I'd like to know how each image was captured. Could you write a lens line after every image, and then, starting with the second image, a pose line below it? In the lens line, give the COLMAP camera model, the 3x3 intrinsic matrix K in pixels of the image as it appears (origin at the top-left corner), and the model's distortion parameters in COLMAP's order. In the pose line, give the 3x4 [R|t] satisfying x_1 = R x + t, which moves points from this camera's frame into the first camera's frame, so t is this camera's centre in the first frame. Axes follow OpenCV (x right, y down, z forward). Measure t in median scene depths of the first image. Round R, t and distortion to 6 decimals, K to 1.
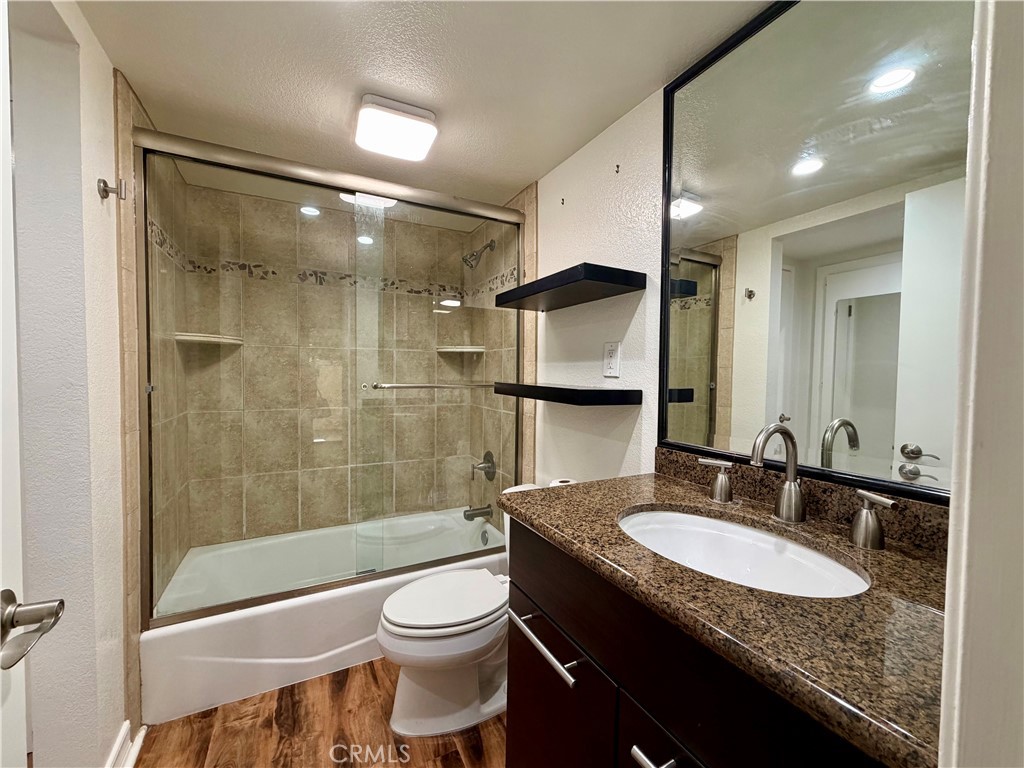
lens RADIAL K [[403.1, 0, 515.3], [0, 403.1, 383.0], [0, 0, 1]] dist [0.000145, -0.000284]
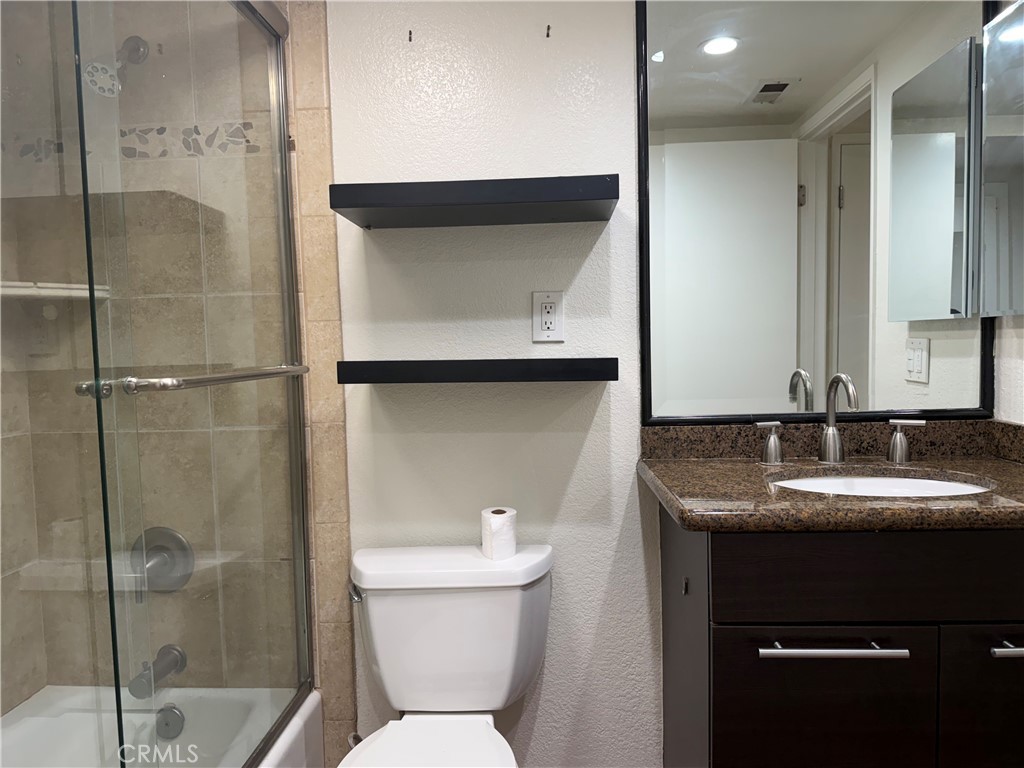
lens RADIAL K [[702.5, 0, 513.8], [0, 702.5, 387.2], [0, 0, 1]] dist [0.052336, -0.061217]
pose [[0.527647, -0.078876, 0.845794, -0.892918], [0.053481, 0.996789, 0.059594, -0.014237], [-0.847778, 0.013789, 0.530172, 0.463415]]
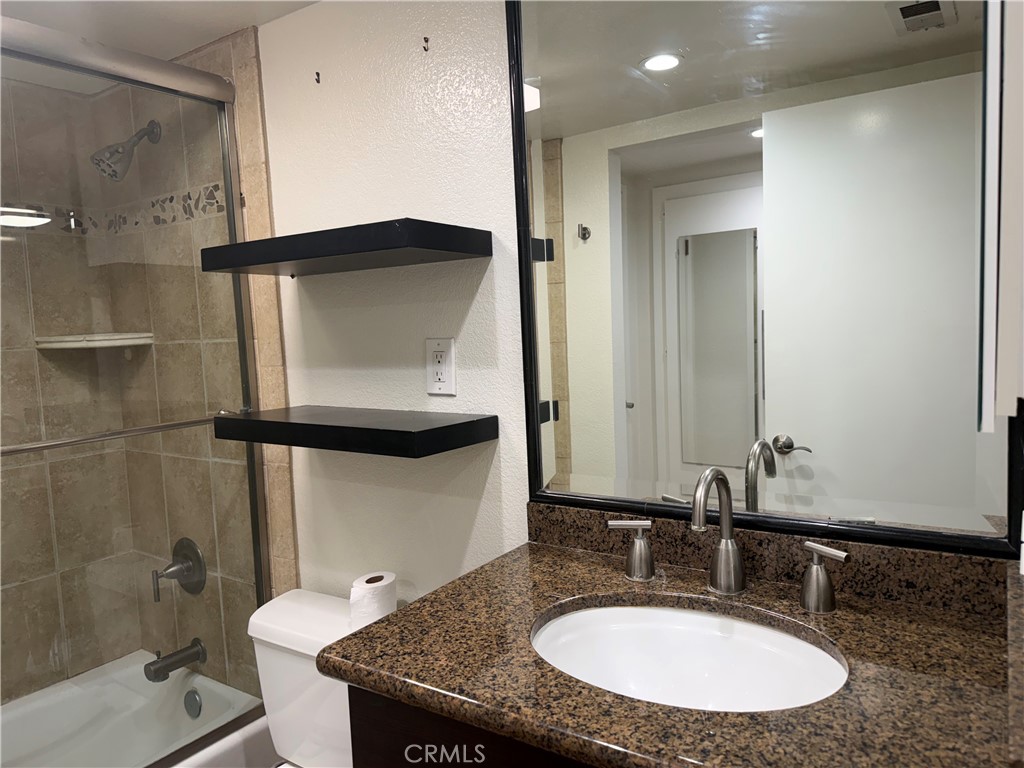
lens RADIAL K [[702.5, 0, 518.7], [0, 702.5, 381.8], [0, 0, 1]] dist [0.052336, -0.061217]
pose [[0.880483, -0.087810, 0.465875, -0.167833], [0.065878, 0.995825, 0.063192, -0.104476], [-0.469478, -0.024948, 0.882591, 0.009133]]
